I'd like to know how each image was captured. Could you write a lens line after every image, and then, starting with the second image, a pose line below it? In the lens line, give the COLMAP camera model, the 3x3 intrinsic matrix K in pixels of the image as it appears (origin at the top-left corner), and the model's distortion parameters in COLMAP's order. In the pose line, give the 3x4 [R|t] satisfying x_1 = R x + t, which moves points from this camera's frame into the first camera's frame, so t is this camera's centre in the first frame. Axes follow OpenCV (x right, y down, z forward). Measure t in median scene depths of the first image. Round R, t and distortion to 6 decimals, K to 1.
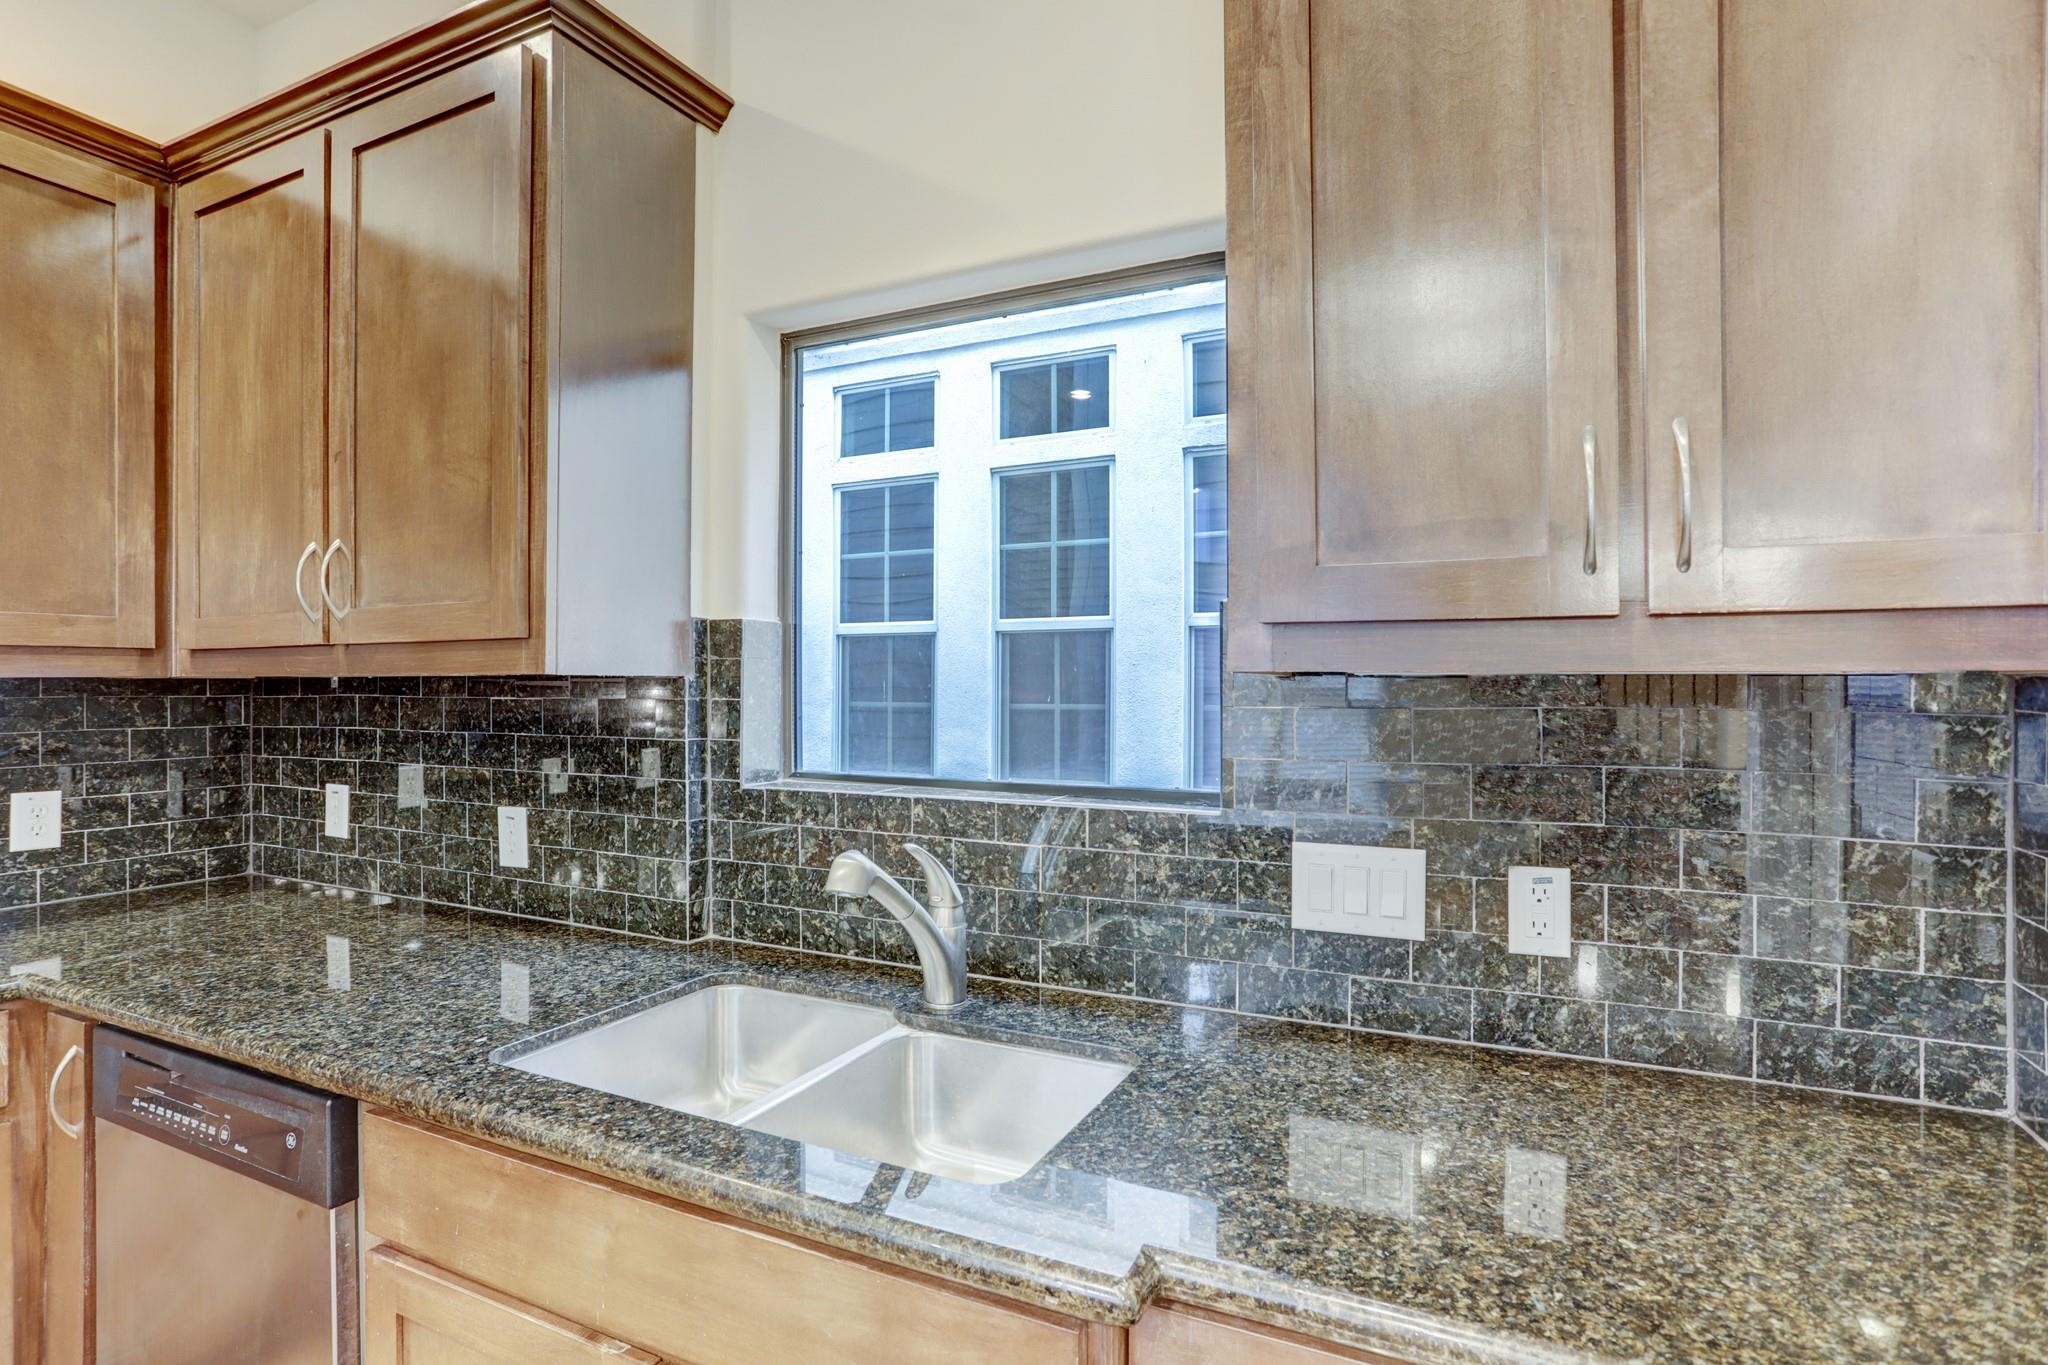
lens RADIAL K [[913.9, 0, 1024.0], [0, 913.9, 682.5], [0, 0, 1]] dist [-0.026526, -0.000041]
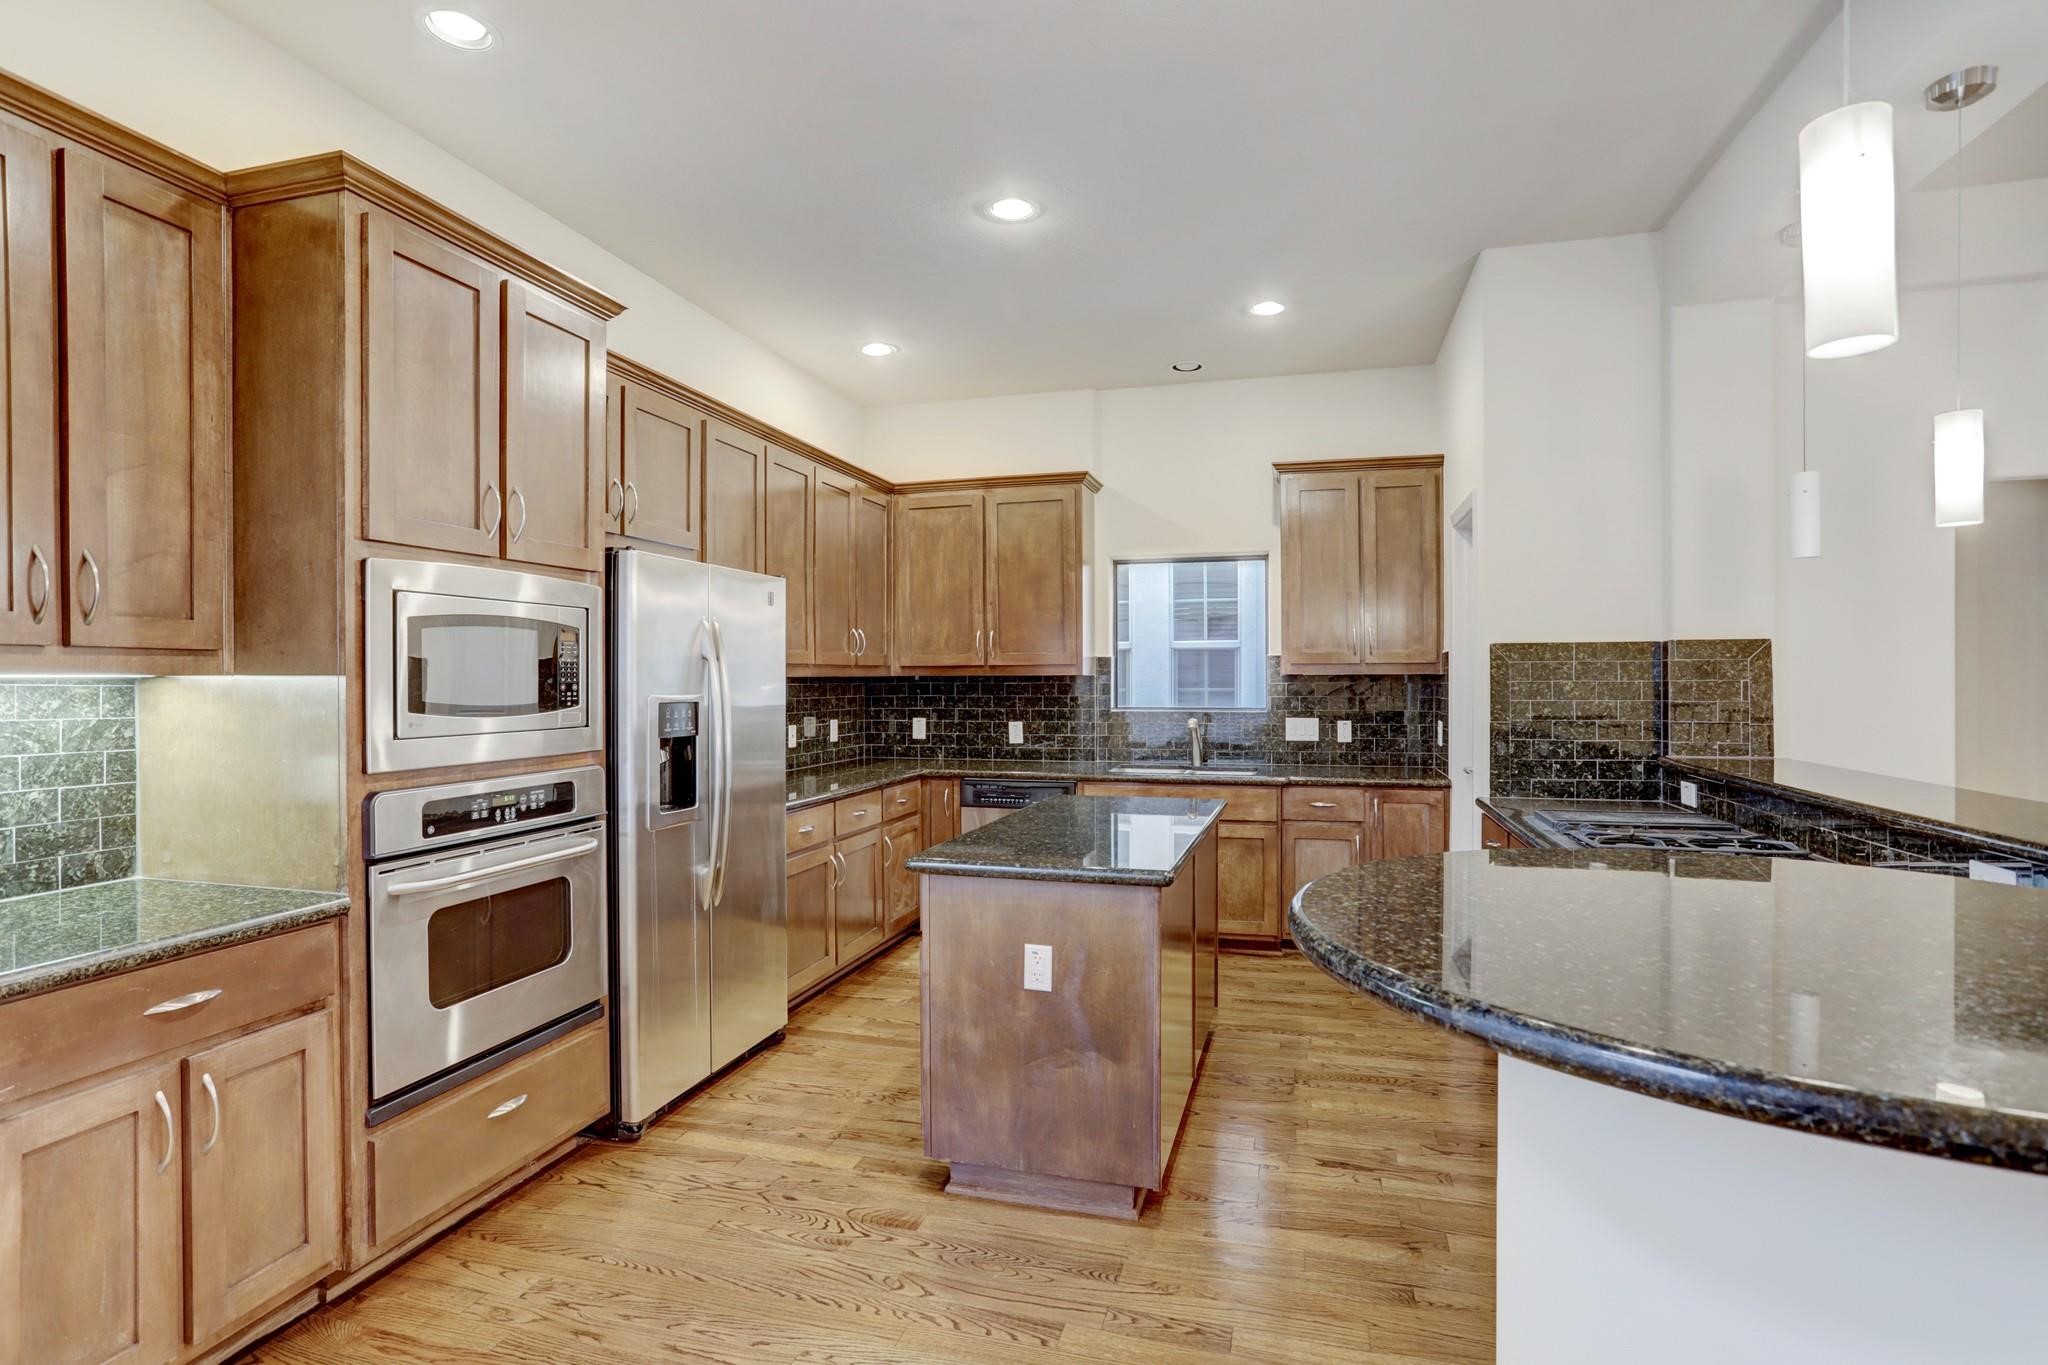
lens RADIAL K [[1006.1, 0, 1024.0], [0, 1006.1, 682.5], [0, 0, 1]] dist [-0.062911, 0.036613]
pose [[0.972584, -0.004538, 0.232506, -1.328298], [0.003864, 0.999987, 0.003353, 0.004512], [-0.232518, -0.002362, 0.972589, -2.152114]]
